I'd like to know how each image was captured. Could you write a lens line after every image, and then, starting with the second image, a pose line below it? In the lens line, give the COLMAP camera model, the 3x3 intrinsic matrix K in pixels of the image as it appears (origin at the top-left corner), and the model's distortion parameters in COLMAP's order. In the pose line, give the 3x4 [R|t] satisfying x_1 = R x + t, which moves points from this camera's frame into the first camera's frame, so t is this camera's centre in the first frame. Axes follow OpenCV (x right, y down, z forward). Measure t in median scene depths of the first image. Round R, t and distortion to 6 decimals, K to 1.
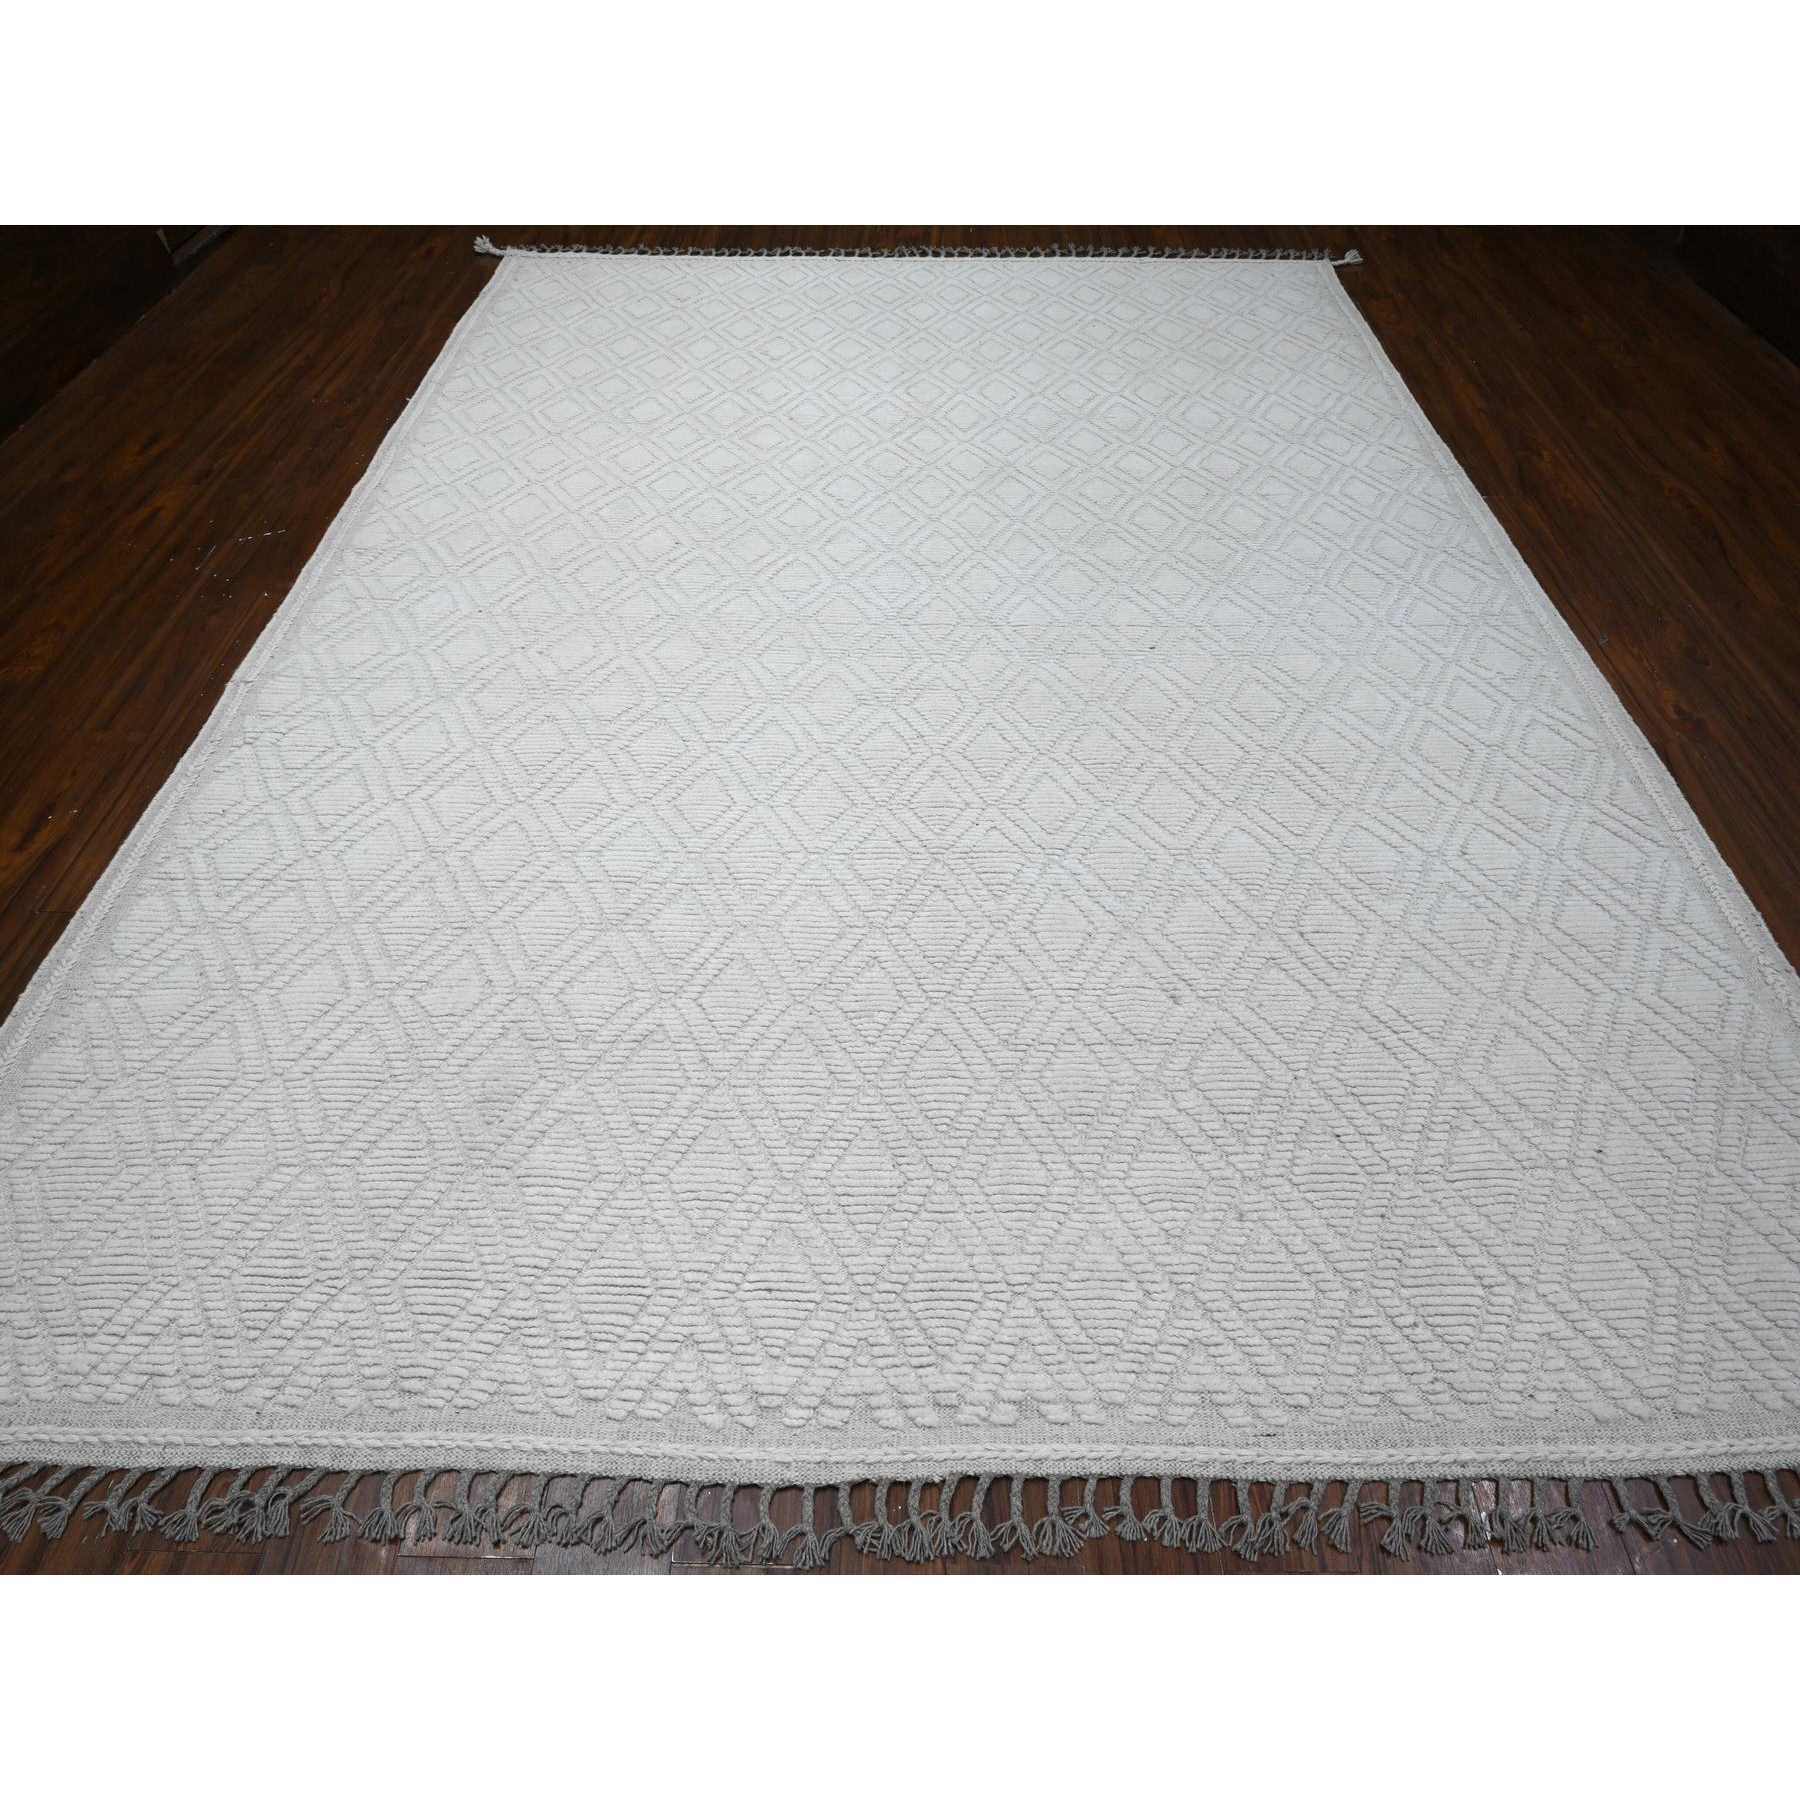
lens RADIAL K [[1048.7, 0, 900.0], [0, 1048.7, 900.0], [0, 0, 1]] dist [-0.006212, 0.000057]
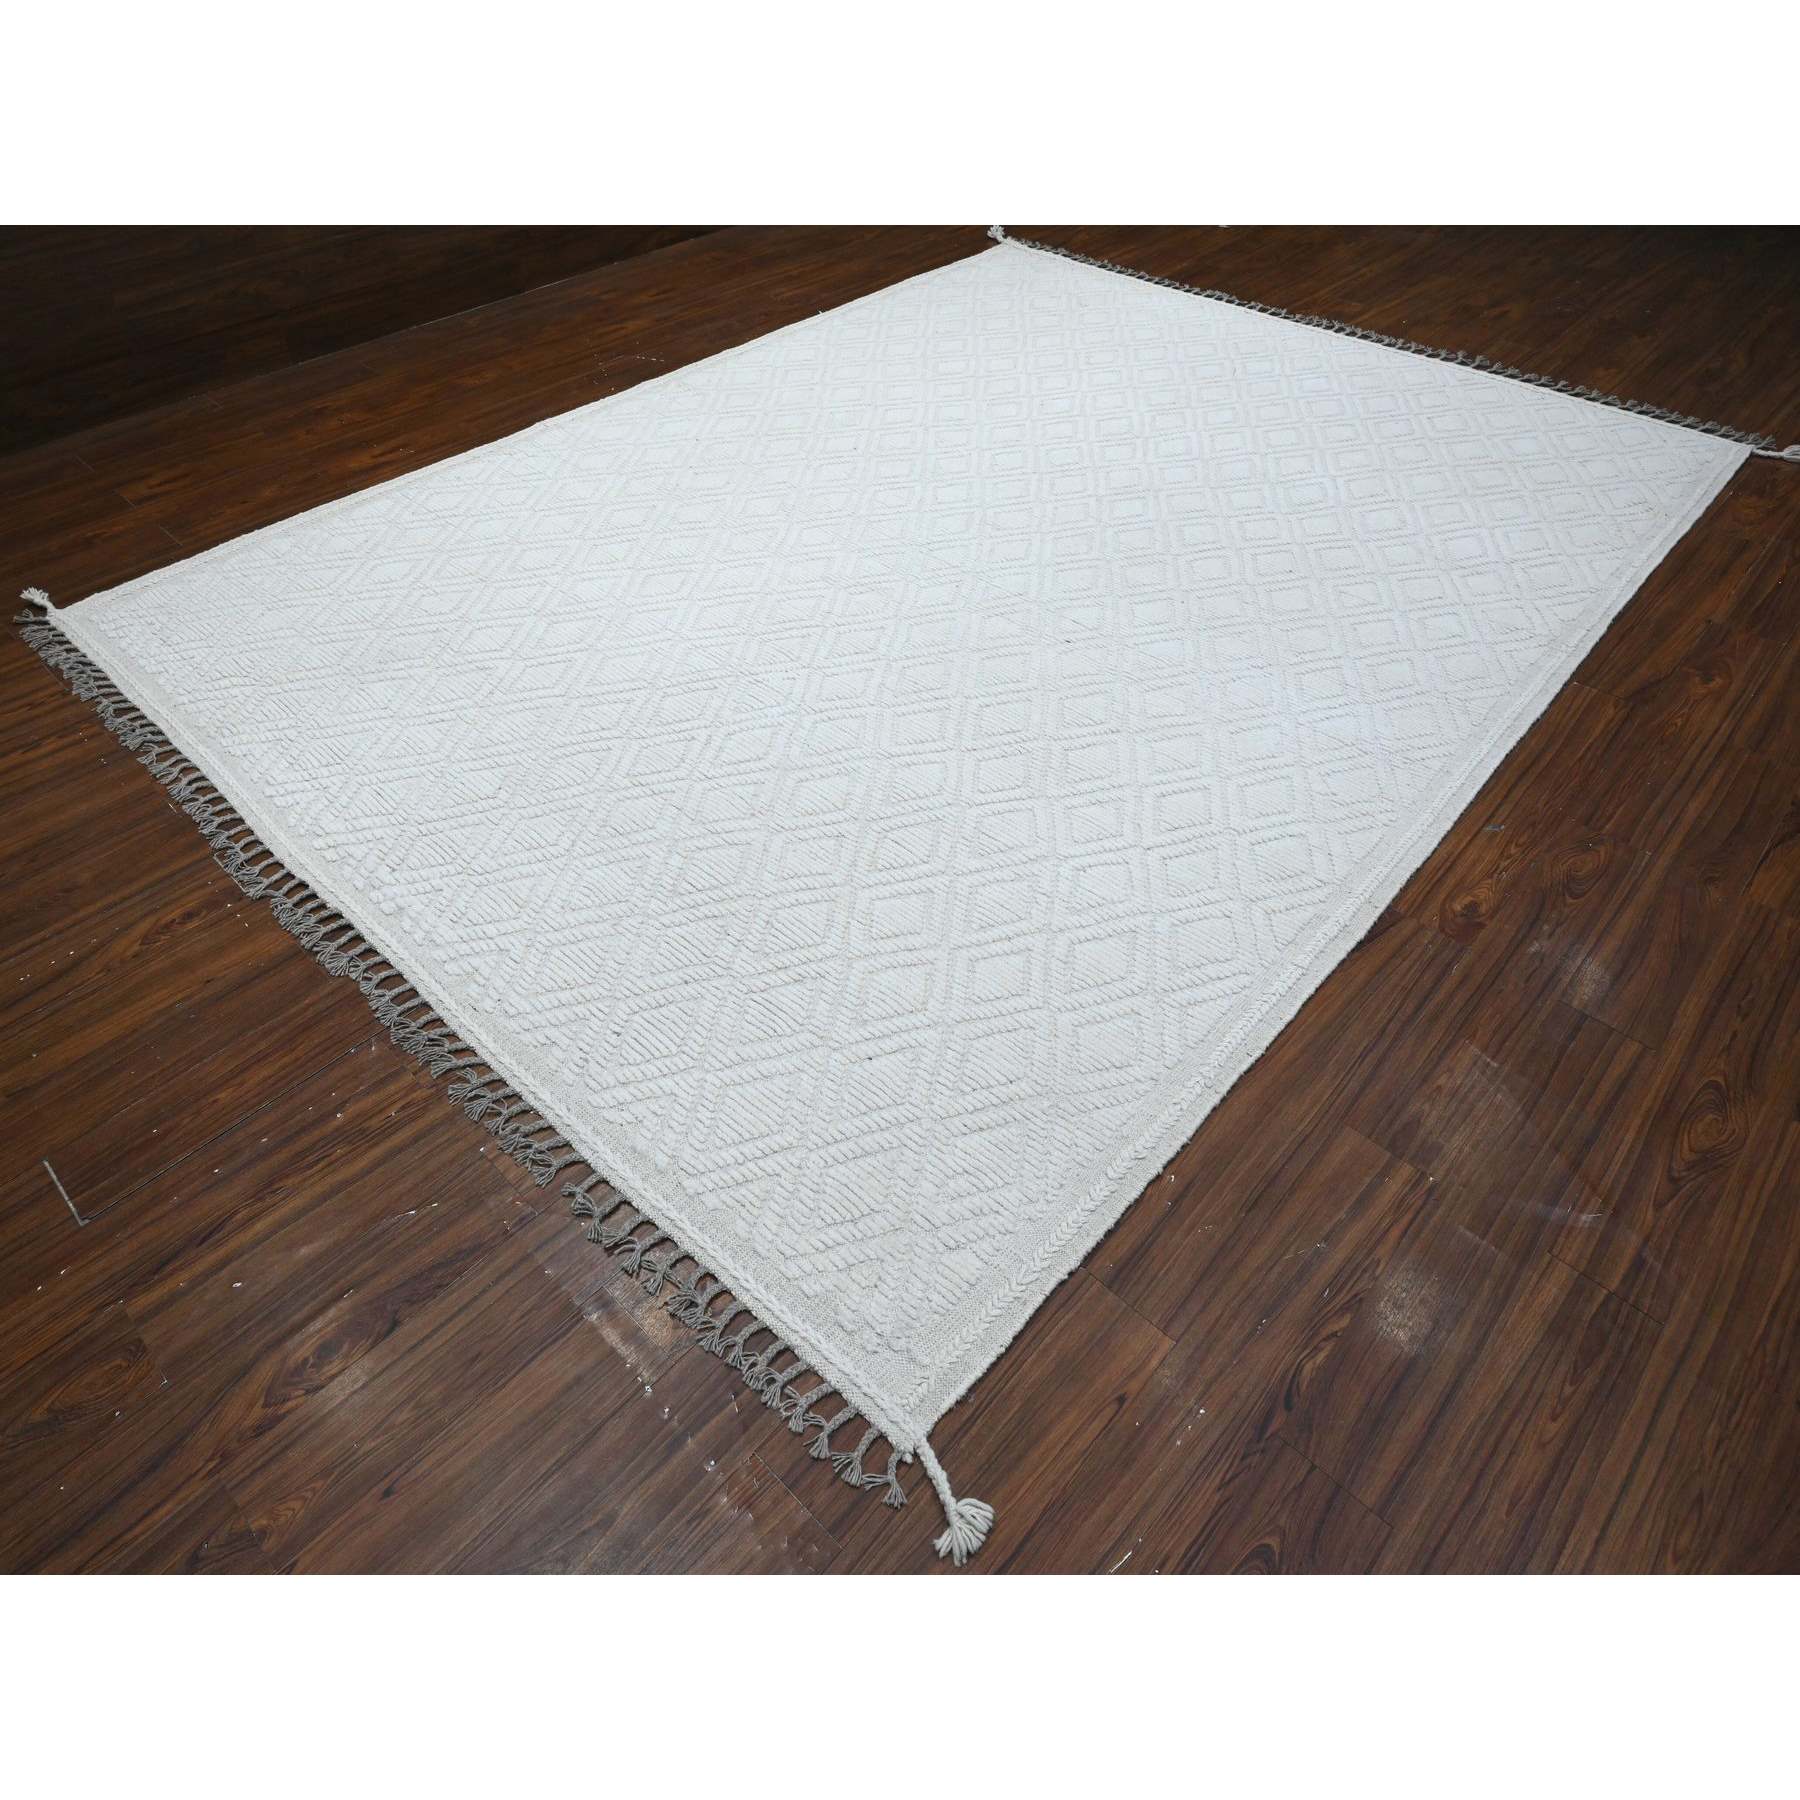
lens RADIAL K [[1048.7, 0, 900.0], [0, 1048.7, 900.0], [0, 0, 1]] dist [-0.006212, 0.000057]
pose [[0.745092, 0.489871, -0.452619, 0.823991], [-0.508108, 0.856518, 0.090575, -0.018976], [0.432046, 0.162493, 0.887092, -0.014626]]
